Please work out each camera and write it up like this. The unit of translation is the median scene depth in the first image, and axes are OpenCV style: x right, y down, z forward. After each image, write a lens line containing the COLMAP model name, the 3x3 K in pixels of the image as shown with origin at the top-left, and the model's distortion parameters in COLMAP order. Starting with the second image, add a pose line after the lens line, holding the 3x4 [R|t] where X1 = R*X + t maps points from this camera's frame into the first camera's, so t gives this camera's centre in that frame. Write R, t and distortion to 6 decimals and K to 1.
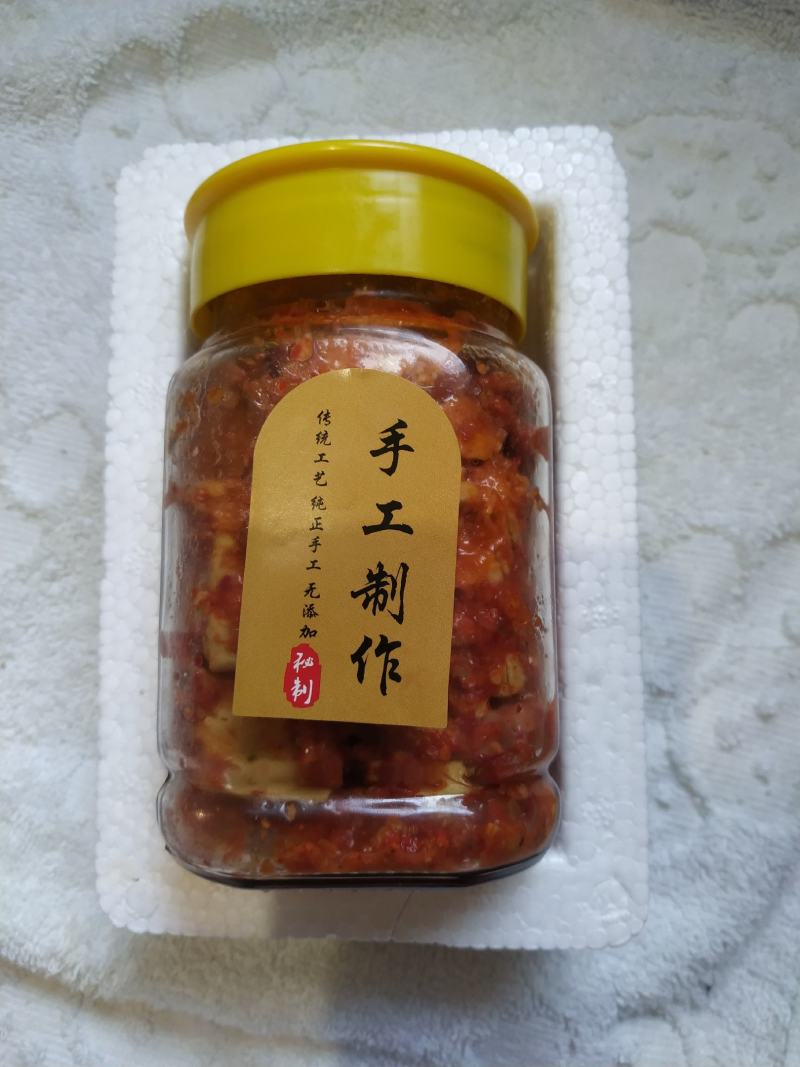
lens RADIAL K [[774.5, 0, 401.4], [0, 774.5, 525.8], [0, 0, 1]] dist [-0.077570, 0.019800]
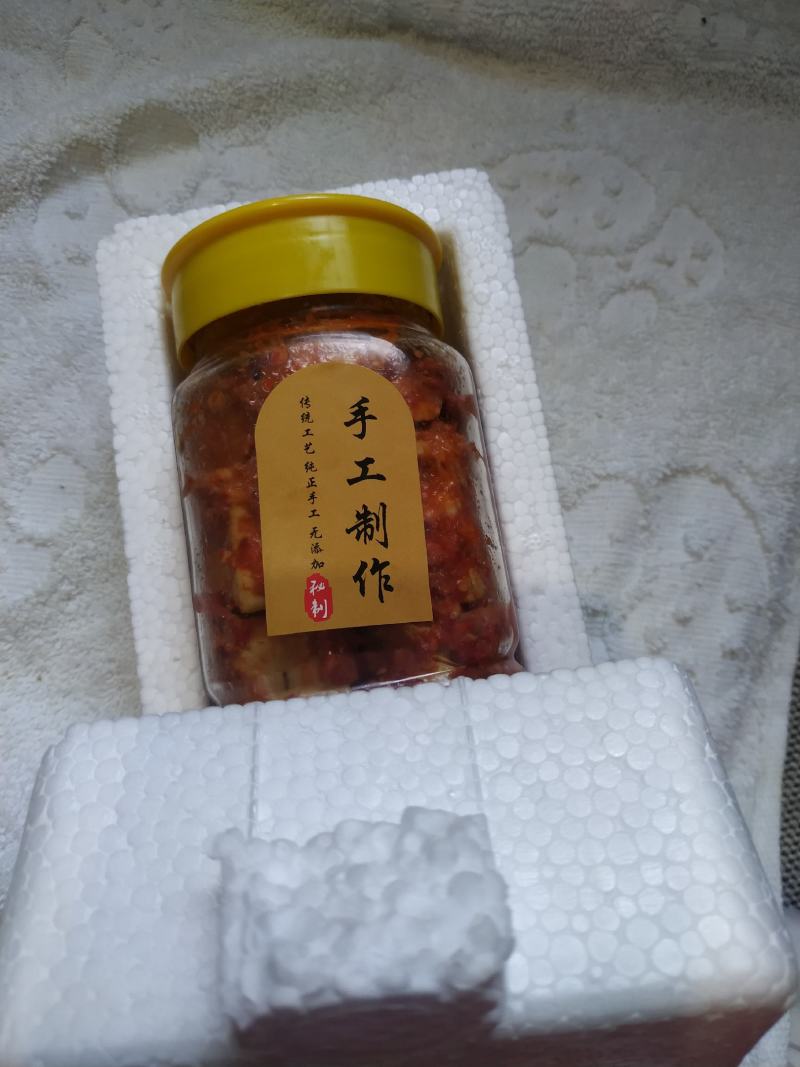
lens RADIAL K [[774.5, 0, 405.0], [0, 774.5, 536.7], [0, 0, 1]] dist [-0.077570, 0.019800]
pose [[0.985047, -0.142526, 0.096790, -0.071782], [0.147747, 0.987807, -0.049066, 0.134181], [-0.088617, 0.062632, 0.994095, -0.232325]]
